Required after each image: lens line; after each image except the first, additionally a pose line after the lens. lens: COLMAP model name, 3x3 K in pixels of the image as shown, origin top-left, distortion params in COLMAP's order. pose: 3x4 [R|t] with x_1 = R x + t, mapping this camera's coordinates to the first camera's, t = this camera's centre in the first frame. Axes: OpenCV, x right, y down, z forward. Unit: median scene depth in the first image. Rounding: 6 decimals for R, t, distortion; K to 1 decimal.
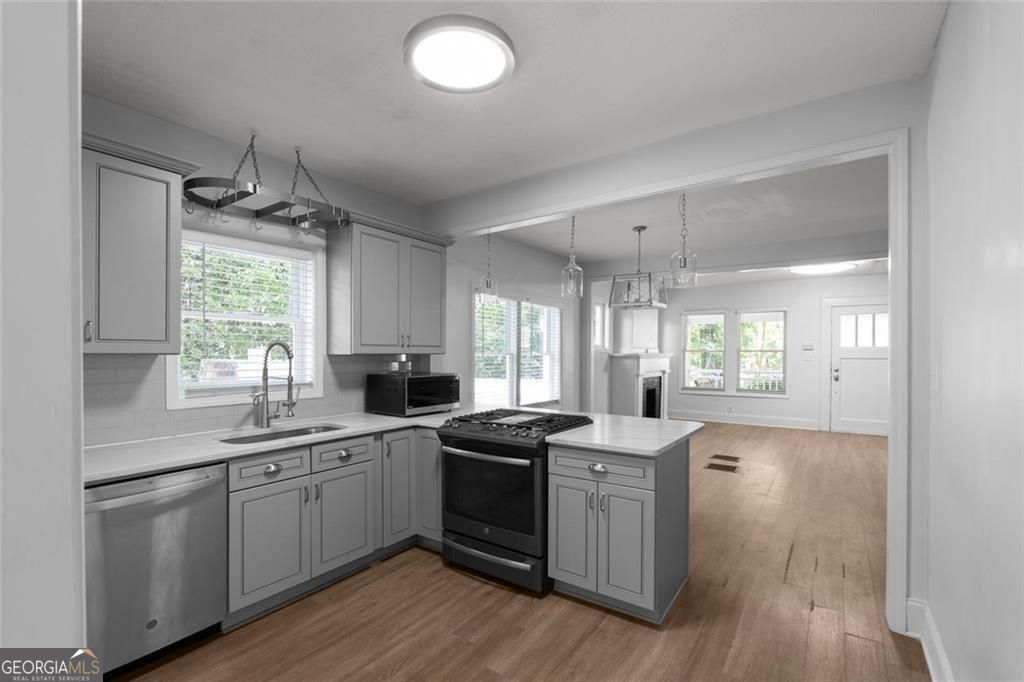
lens RADIAL K [[450.6, 0, 509.4], [0, 450.6, 355.4], [0, 0, 1]] dist [0.000126, 0.001925]
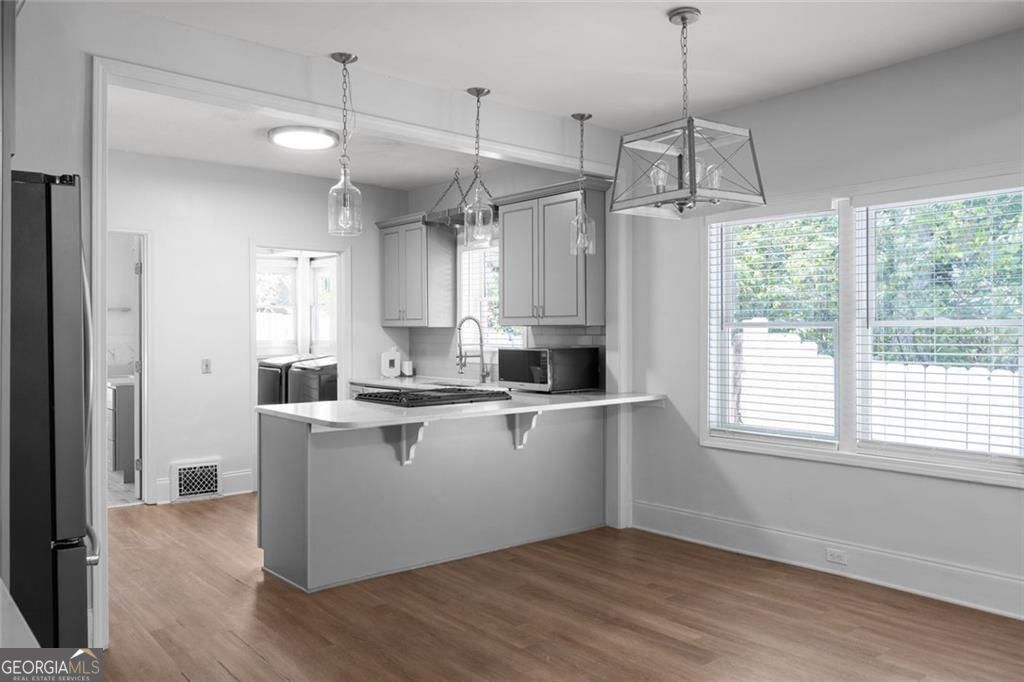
lens RADIAL K [[785.0, 0, 516.4], [0, 785.0, 335.2], [0, 0, 1]] dist [-0.005592, 0.000342]
pose [[-0.247939, -0.000535, -0.968775, 1.733930], [-0.008930, 0.999959, 0.001734, 0.018057], [0.968734, 0.009081, -0.247934, 1.753258]]
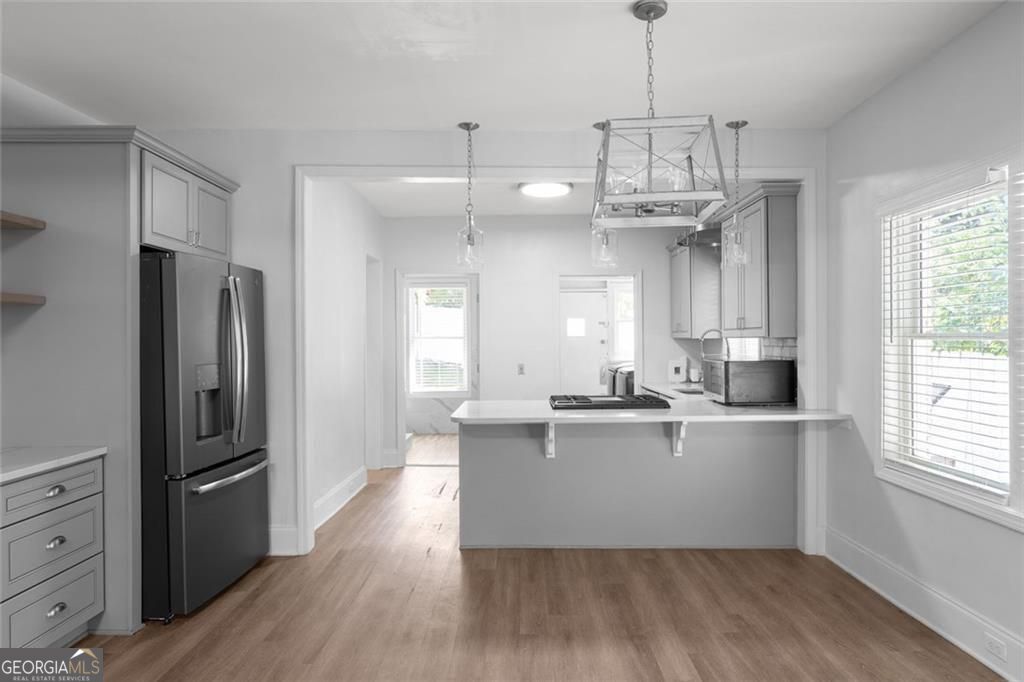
lens RADIAL K [[645.8, 0, 516.7], [0, 645.8, 346.5], [0, 0, 1]] dist [-0.010590, 0.002687]
pose [[-0.817338, 0.004659, -0.576140, 1.185766], [-0.003993, 0.999897, 0.013751, -0.001019], [0.576145, 0.013540, -0.817235, 2.359963]]
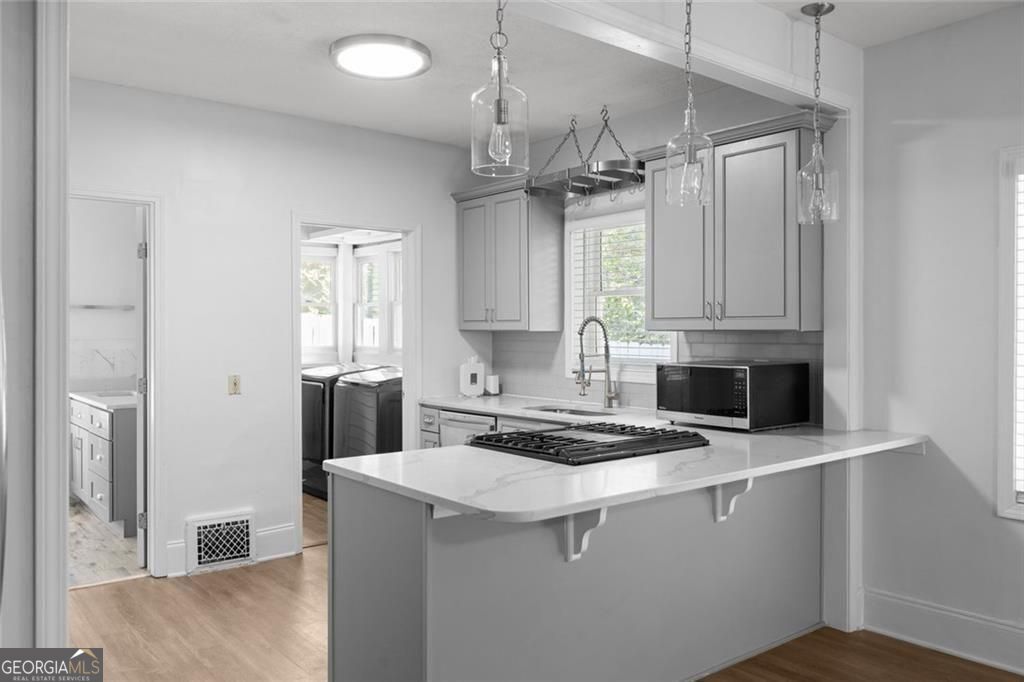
lens RADIAL K [[796.6, 0, 513.4], [0, 796.6, 335.4], [0, 0, 1]] dist [-0.000205, -0.000784]
pose [[-0.266770, -0.000311, -0.963760, 1.210532], [-0.010205, 0.999945, 0.002502, 0.004836], [0.963706, 0.010503, -0.266758, 1.327123]]
